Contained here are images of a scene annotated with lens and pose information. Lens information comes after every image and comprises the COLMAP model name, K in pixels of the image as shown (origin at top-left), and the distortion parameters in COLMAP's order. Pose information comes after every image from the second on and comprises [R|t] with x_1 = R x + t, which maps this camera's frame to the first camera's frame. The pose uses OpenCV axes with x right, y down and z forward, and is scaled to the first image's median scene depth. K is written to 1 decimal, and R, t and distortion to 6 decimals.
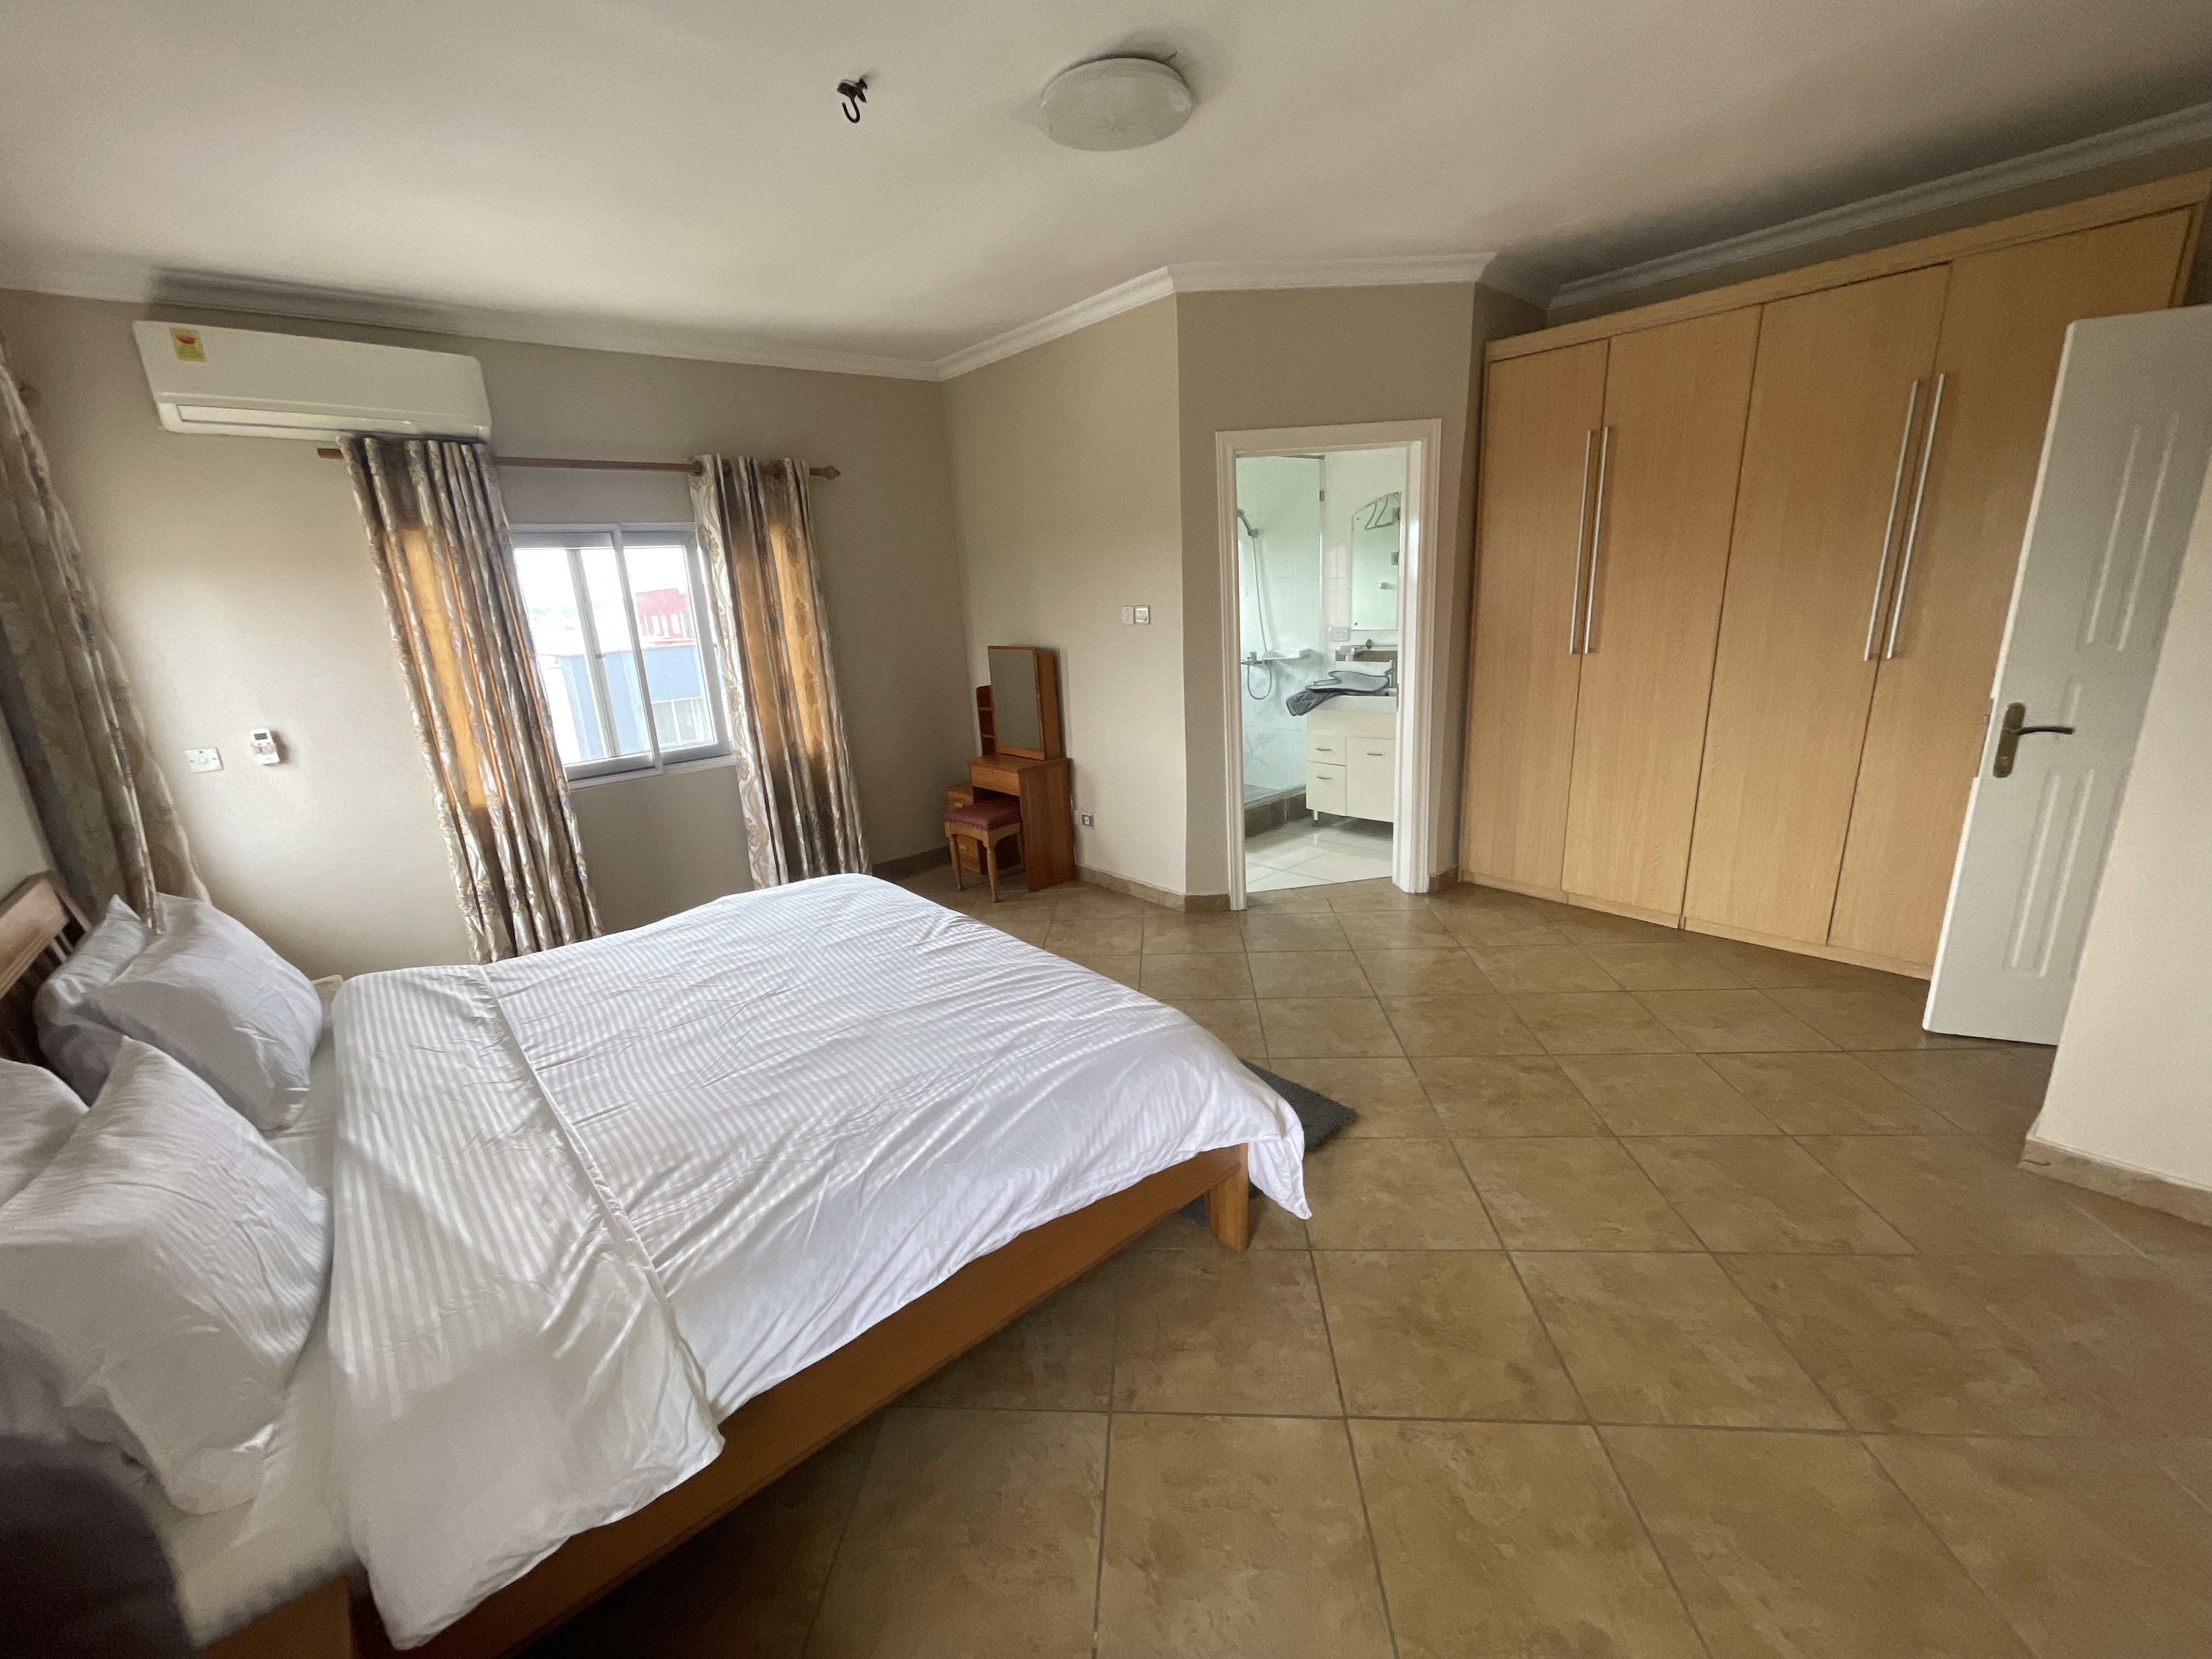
lens RADIAL K [[878.7, 0, 1106.0], [0, 878.7, 829.5], [0, 0, 1]] dist [-0.006713, -0.000086]
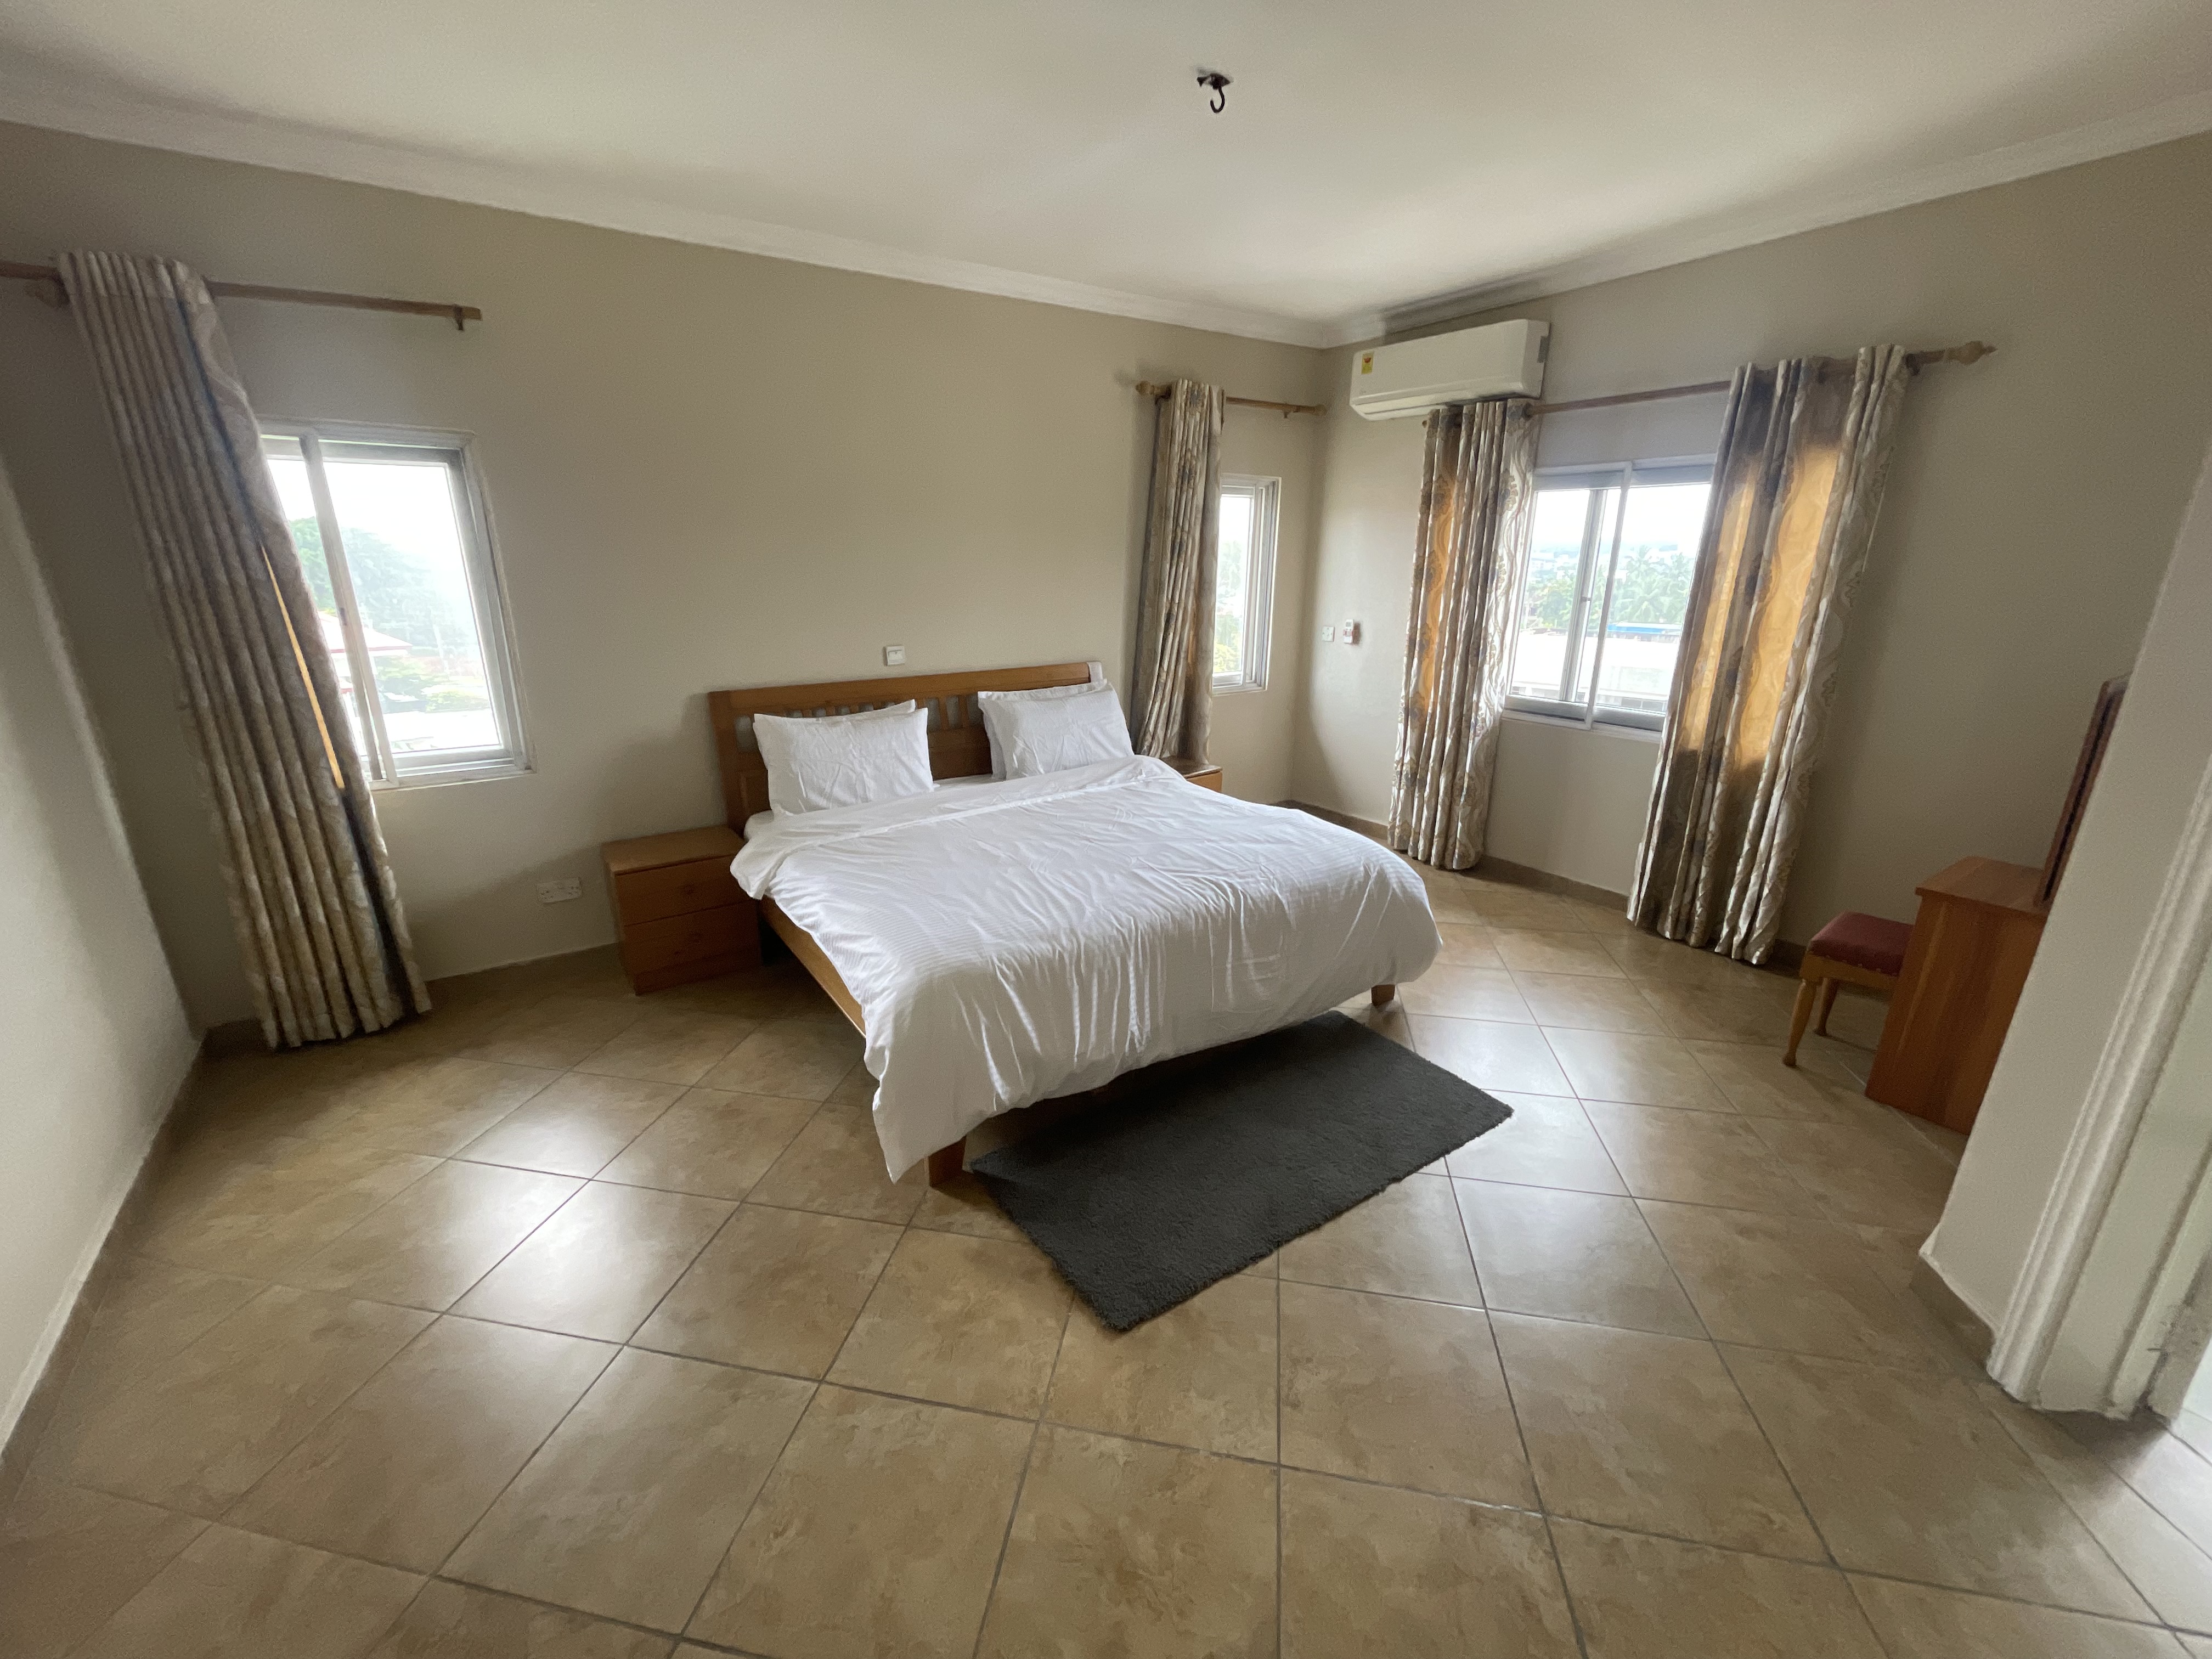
lens RADIAL K [[920.1, 0, 1106.0], [0, 920.1, 829.5], [0, 0, 1]] dist [-0.000492, 0.000065]
pose [[-0.117121, 0.342226, -0.932290, 0.761941], [-0.253803, 0.897263, 0.361253, -0.283920], [0.960139, 0.278929, -0.018230, 0.800146]]
